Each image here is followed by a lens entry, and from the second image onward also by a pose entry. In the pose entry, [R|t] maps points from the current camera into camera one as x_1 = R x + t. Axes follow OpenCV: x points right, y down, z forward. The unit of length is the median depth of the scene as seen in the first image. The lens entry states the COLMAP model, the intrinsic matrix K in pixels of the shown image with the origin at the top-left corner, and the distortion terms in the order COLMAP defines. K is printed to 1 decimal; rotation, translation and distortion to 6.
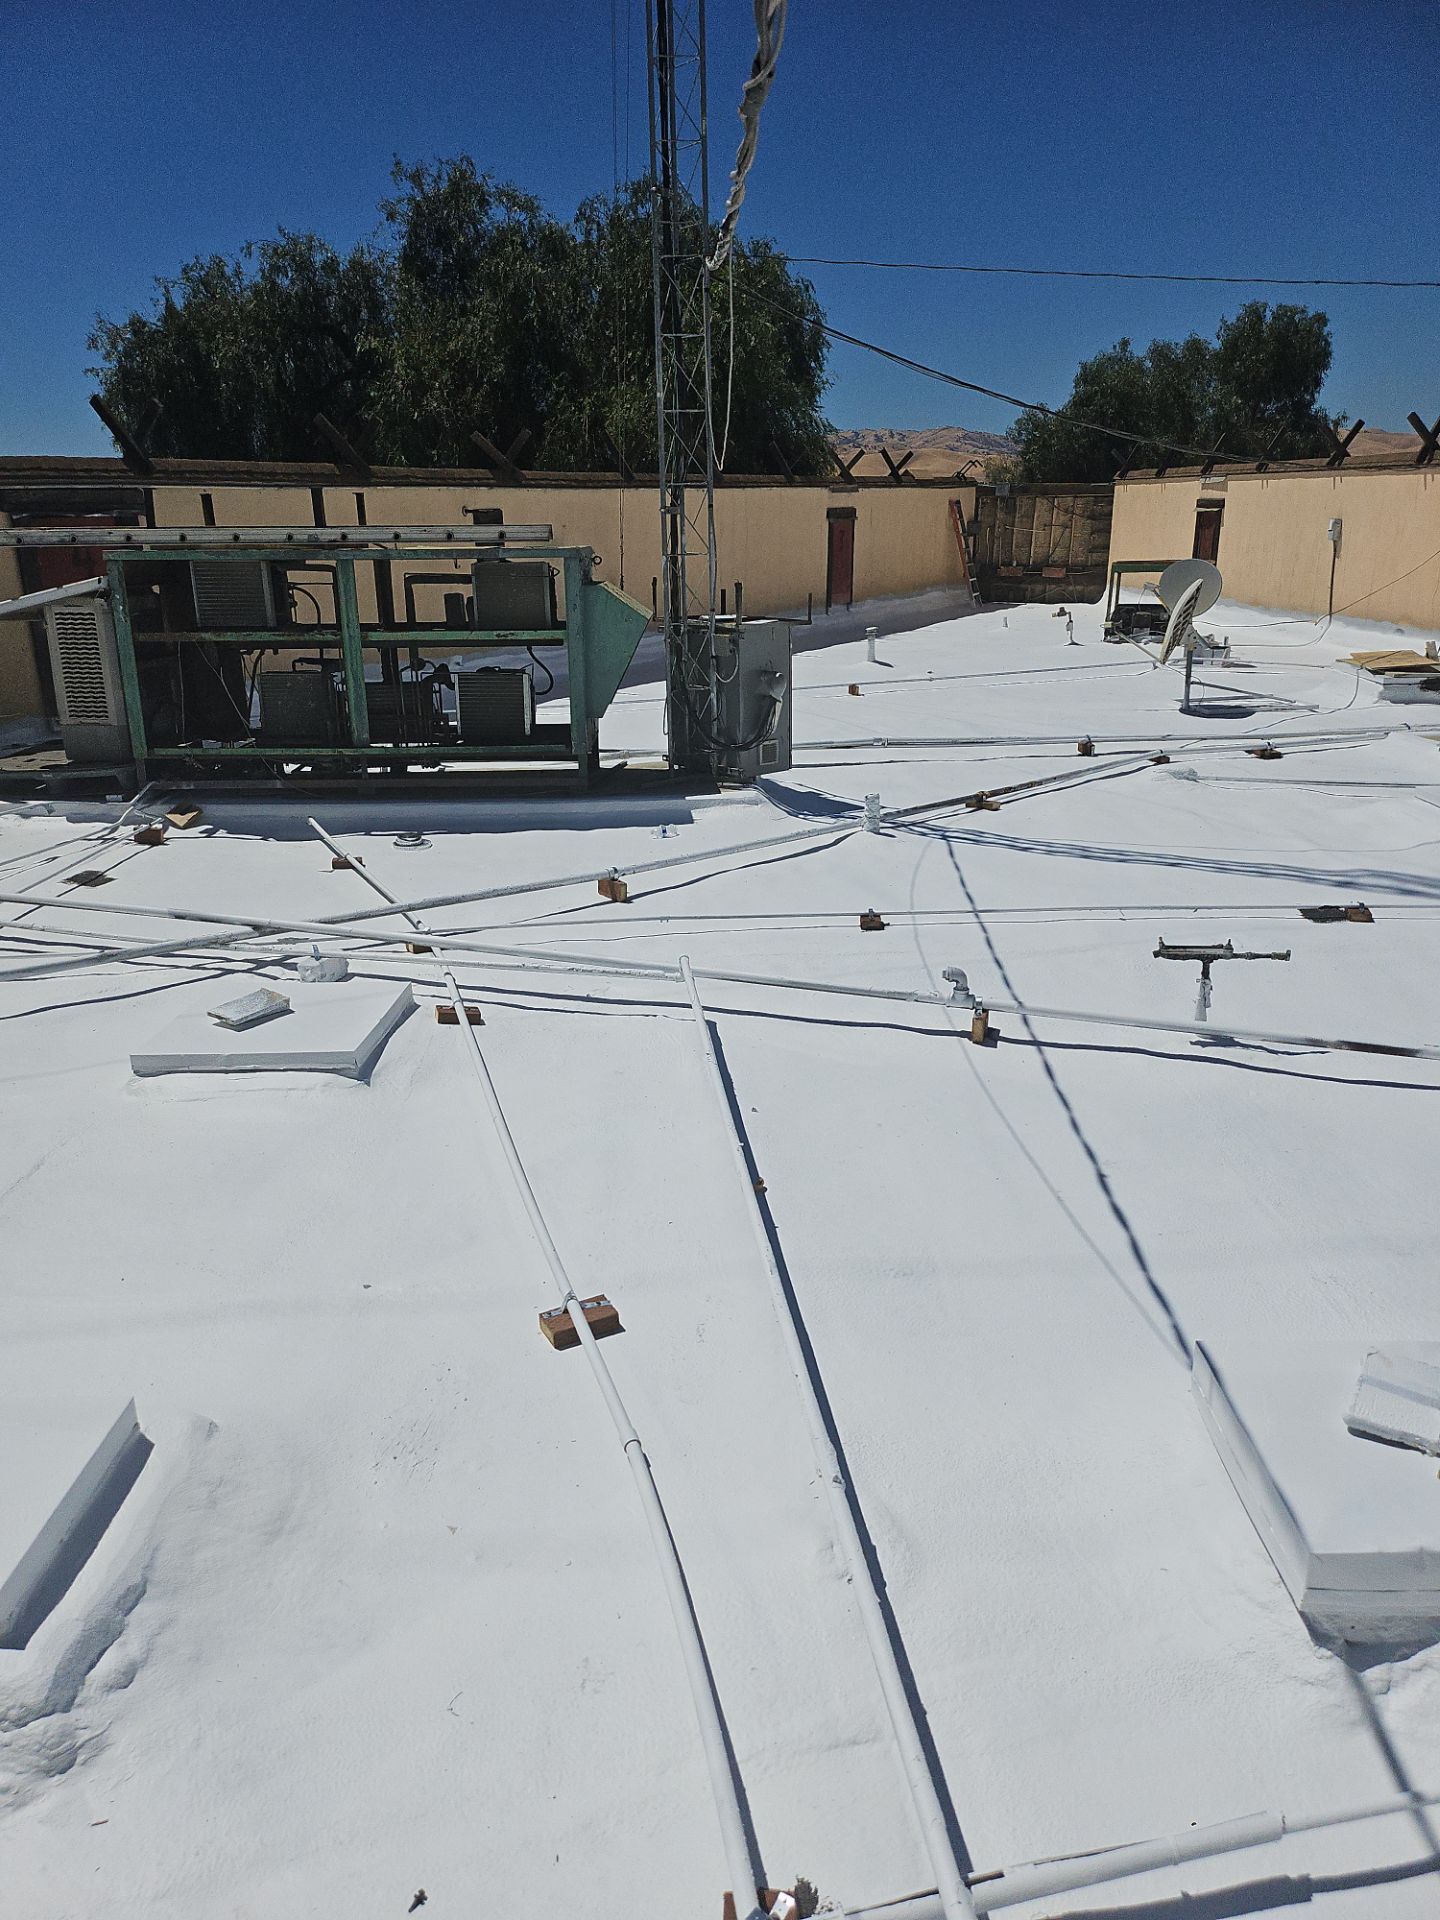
lens RADIAL K [[1343.4, 0, 703.2], [0, 1343.4, 975.9], [0, 0, 1]] dist [0.073585, -0.086113]
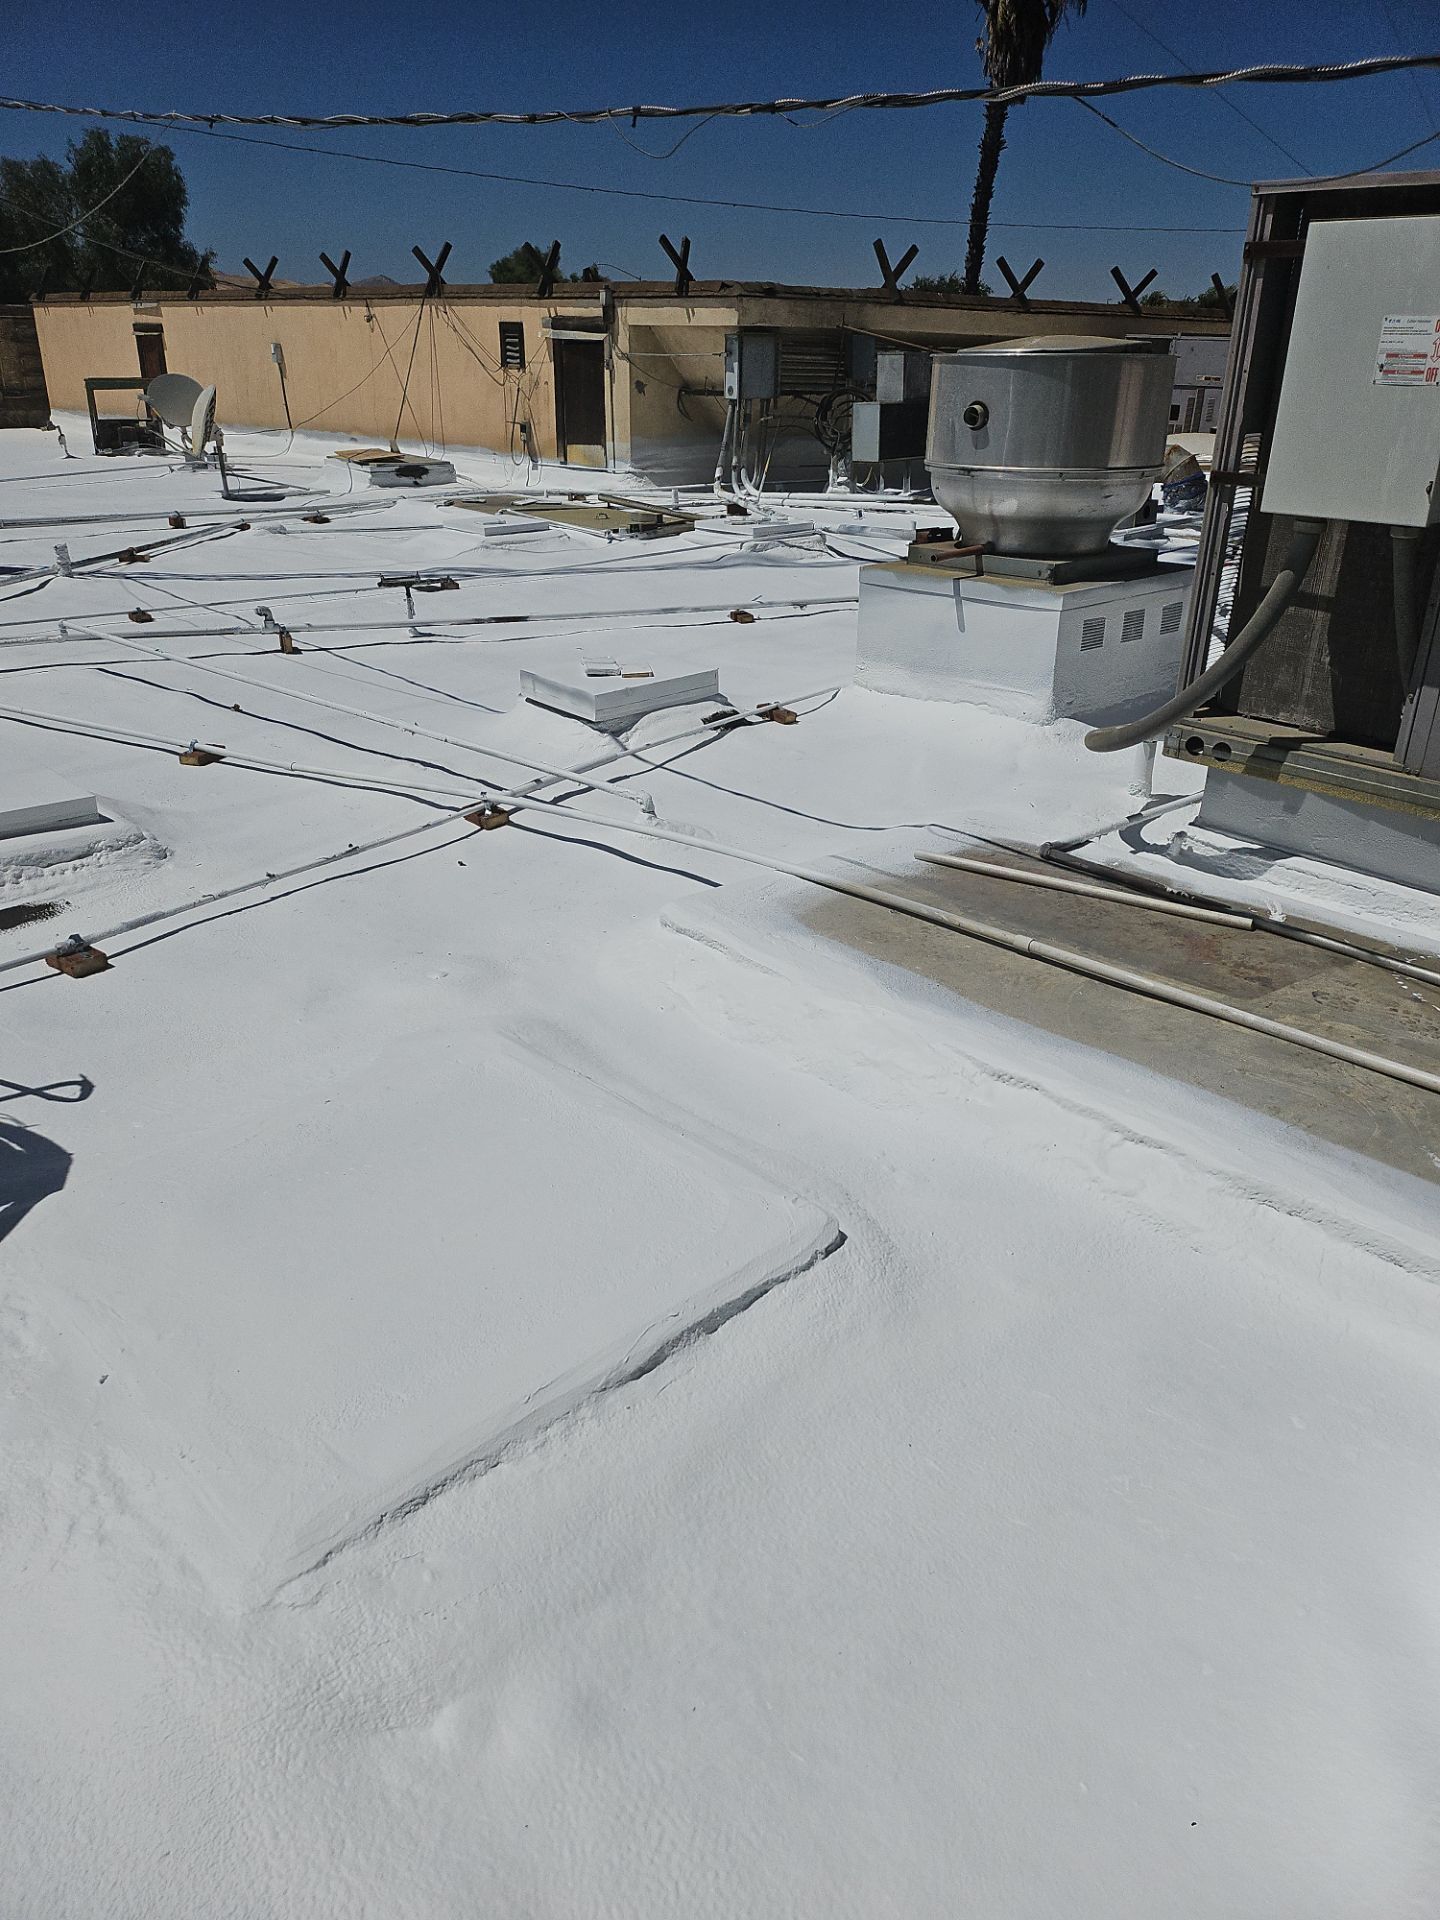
lens RADIAL K [[1343.4, 0, 724.7], [0, 1343.4, 950.6], [0, 0, 1]] dist [0.073585, -0.086113]
pose [[0.727553, -0.253027, 0.637686, -0.243669], [0.198050, 0.967392, 0.157891, 0.110977], [-0.656843, 0.011420, 0.753941, -0.238964]]
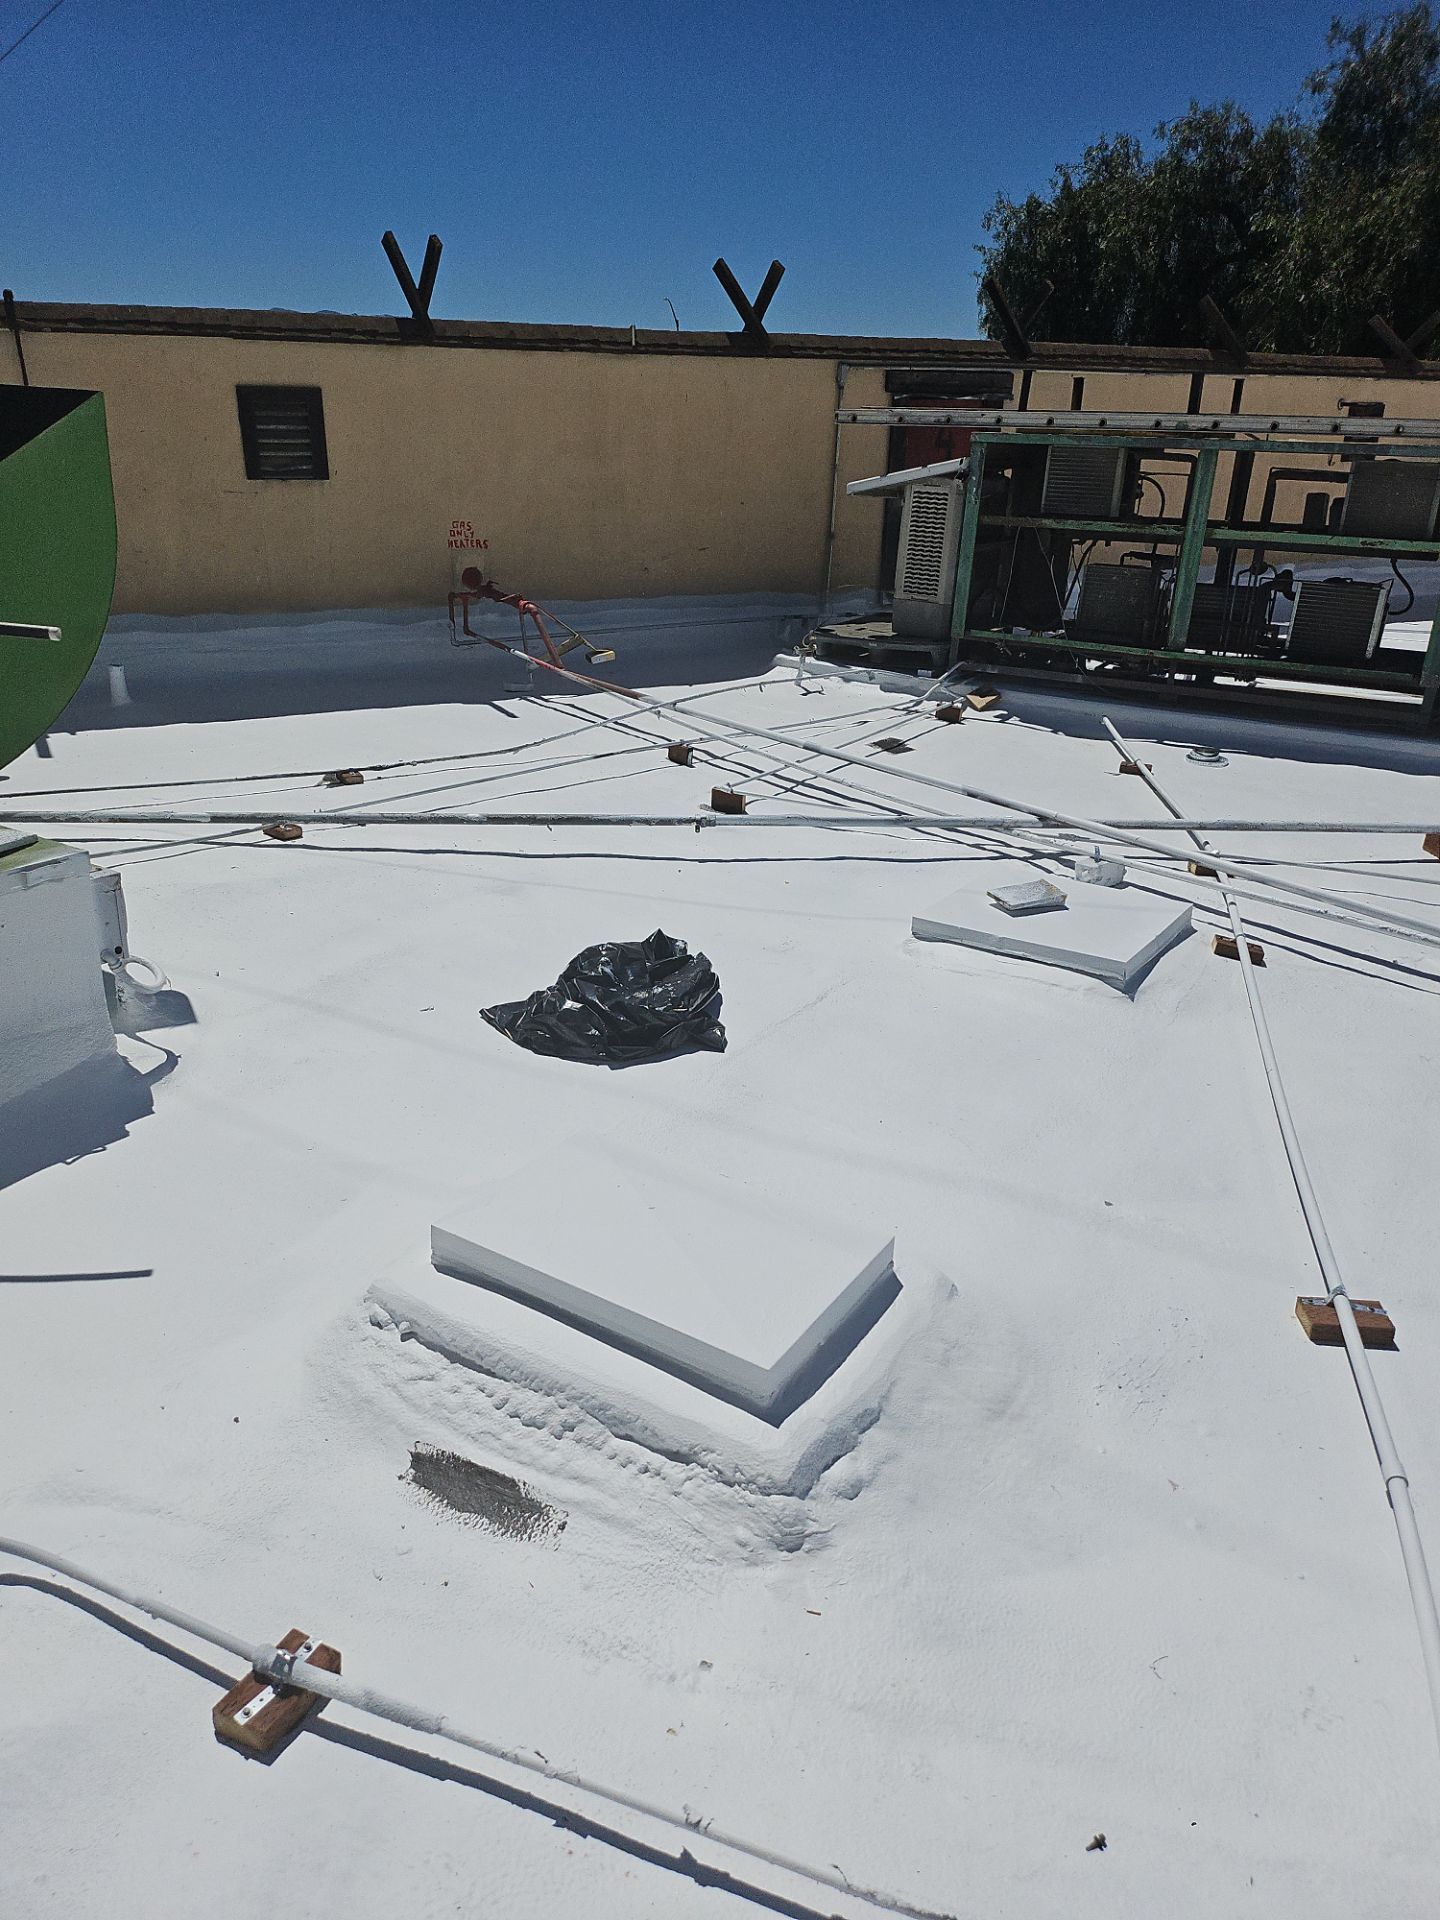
lens RADIAL K [[1343.4, 0, 709.5], [0, 1343.4, 965.4], [0, 0, 1]] dist [0.073585, -0.086113]
pose [[0.847121, 0.234477, -0.476872, -0.022395], [-0.204136, 0.972122, 0.115361, 0.003163], [0.490627, -0.000378, 0.871370, 0.004131]]
